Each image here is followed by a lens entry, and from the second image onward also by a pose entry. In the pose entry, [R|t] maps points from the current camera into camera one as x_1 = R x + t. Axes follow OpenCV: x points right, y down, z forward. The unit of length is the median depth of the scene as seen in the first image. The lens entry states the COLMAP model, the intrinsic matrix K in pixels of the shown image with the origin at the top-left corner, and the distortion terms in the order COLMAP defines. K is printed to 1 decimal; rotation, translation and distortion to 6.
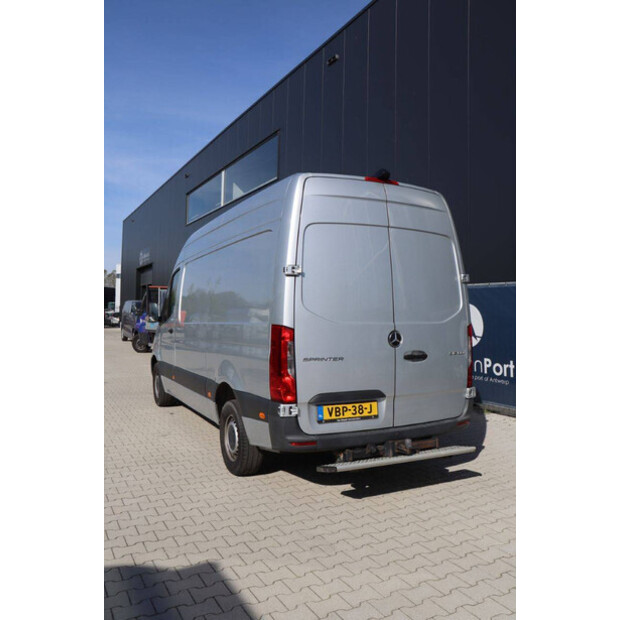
lens RADIAL K [[511.2, 0, 310.0], [0, 511.2, 310.0], [0, 0, 1]] dist [-0.114182, 0.002463]
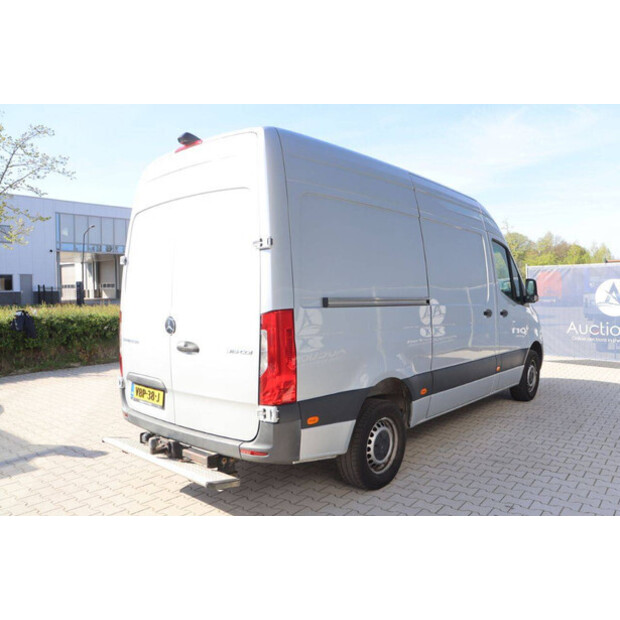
lens RADIAL K [[506.6, 0, 310.0], [0, 506.6, 310.0], [0, 0, 1]] dist [-0.164212, 0.134640]
pose [[0.369006, 0.012986, -0.929336, 1.095248], [0.025210, 0.999395, 0.023975, 0.013645], [0.929085, -0.032276, 0.368455, 0.926831]]
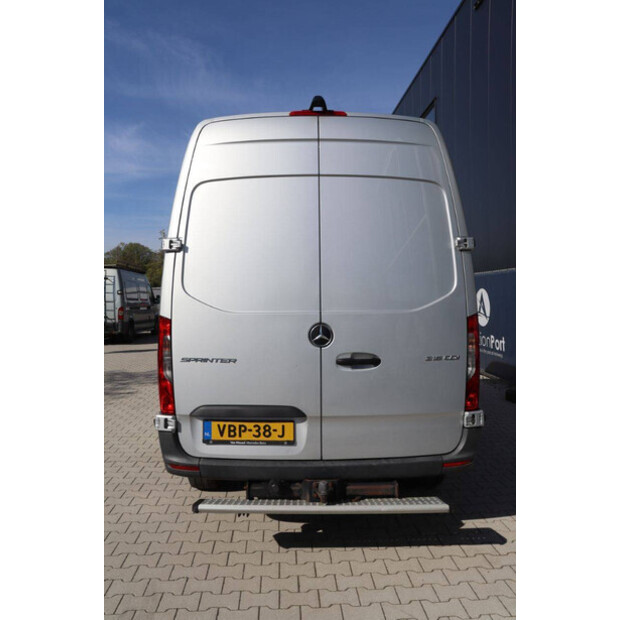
lens RADIAL K [[506.6, 0, 310.0], [0, 506.6, 310.0], [0, 0, 1]] dist [-0.164212, 0.134640]
pose [[0.903212, -0.002469, -0.429189, 0.460198], [0.012396, 0.999716, 0.020336, 0.008836], [0.429017, -0.023688, 0.902986, 0.380839]]
